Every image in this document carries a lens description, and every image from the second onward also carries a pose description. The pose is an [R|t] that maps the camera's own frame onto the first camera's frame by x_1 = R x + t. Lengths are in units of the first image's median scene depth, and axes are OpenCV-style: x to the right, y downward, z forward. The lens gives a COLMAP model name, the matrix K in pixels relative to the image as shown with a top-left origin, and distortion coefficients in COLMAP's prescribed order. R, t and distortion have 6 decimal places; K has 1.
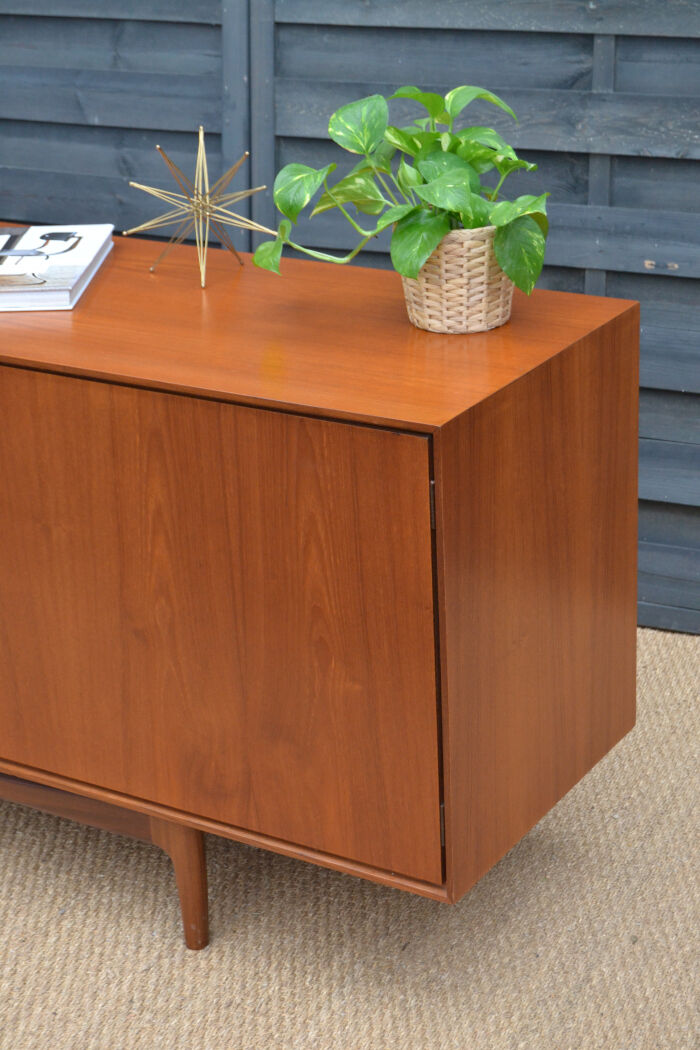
lens RADIAL K [[2130.4, 0, 352.9], [0, 2130.4, 521.2], [0, 0, 1]] dist [0.009494, 0.000000]
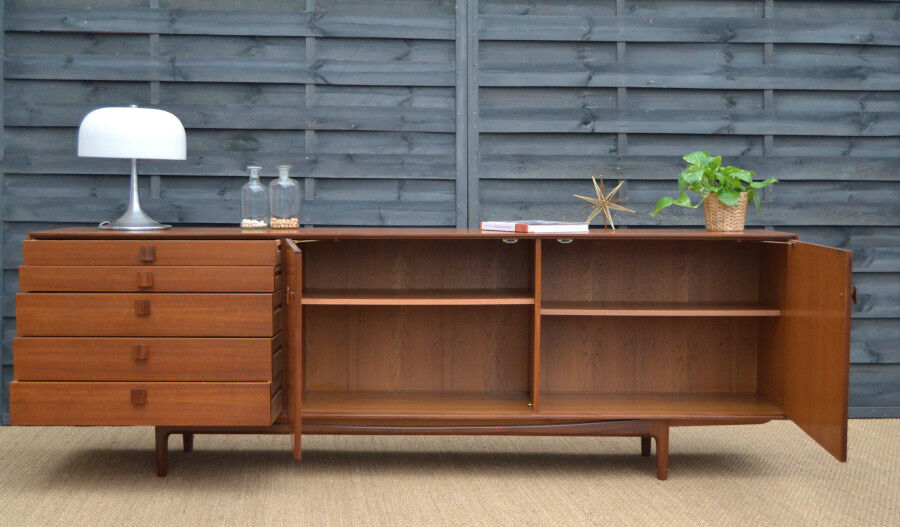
lens RADIAL K [[1384.7, 0, 440.3], [0, 1384.7, 285.0], [0, 0, 1]] dist [-0.006471, 0.000000]
pose [[0.861411, 0.012152, 0.507763, -1.097998], [0.153730, 0.946584, -0.283454, 0.395637], [-0.484085, 0.322228, 0.813530, -0.246103]]
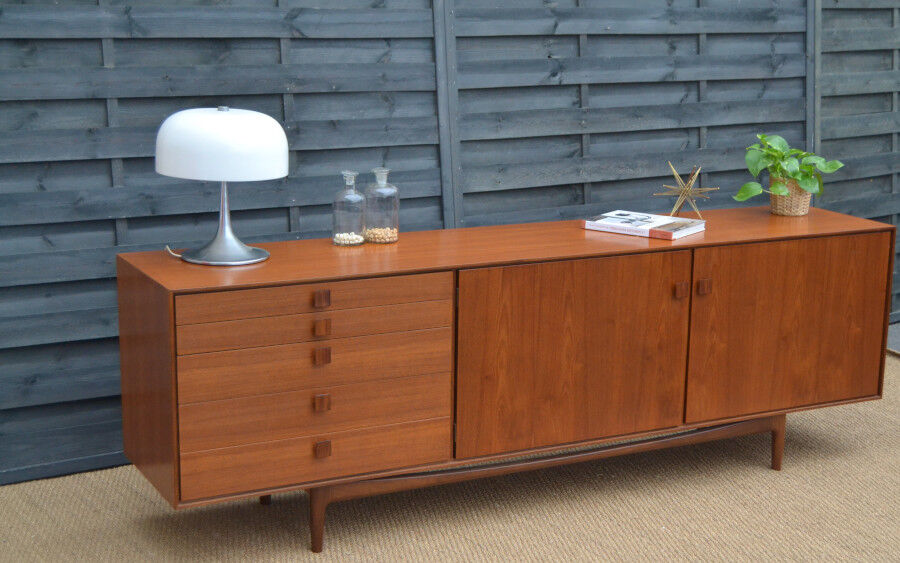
lens RADIAL K [[1510.6, 0, 488.4], [0, 1510.6, 315.4], [0, 0, 1]] dist [-0.007308, 0.000000]
pose [[0.497394, -0.146533, 0.855060, -1.728876], [0.289662, 0.957119, -0.004475, -0.066232], [-0.817738, 0.249904, 0.518510, 0.303074]]
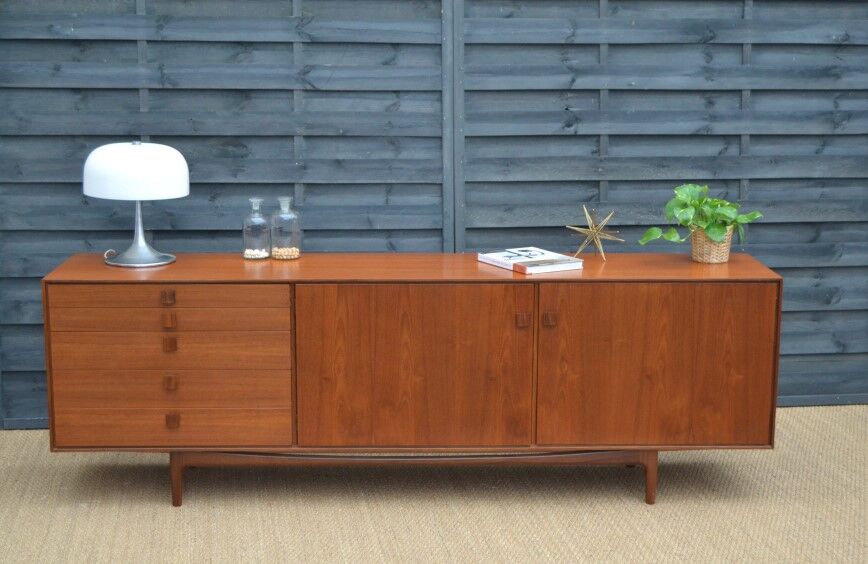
lens RADIAL K [[1425.7, 0, 428.0], [0, 1425.7, 279.7], [0, 0, 1]] dist [-0.009751, 0.000000]
pose [[0.837175, -0.052312, 0.544427, -1.232616], [0.169152, 0.971378, -0.166773, 0.175756], [-0.520120, 0.231709, 0.822062, -0.361208]]
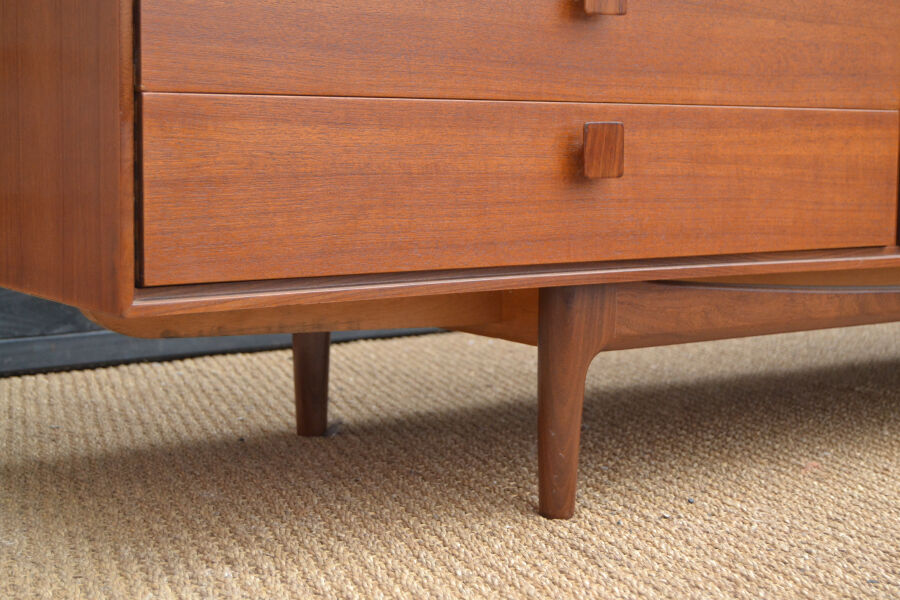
lens RADIAL K [[1461.1, 0, 453.8], [0, 1461.1, 304.5], [0, 0, 1]] dist [-0.005362, 0.000000]
pose [[0.387335, -0.047610, 0.920709, -0.981864], [0.324679, 0.941732, -0.087893, 0.070439], [-0.862876, 0.332978, 0.380224, 1.117891]]
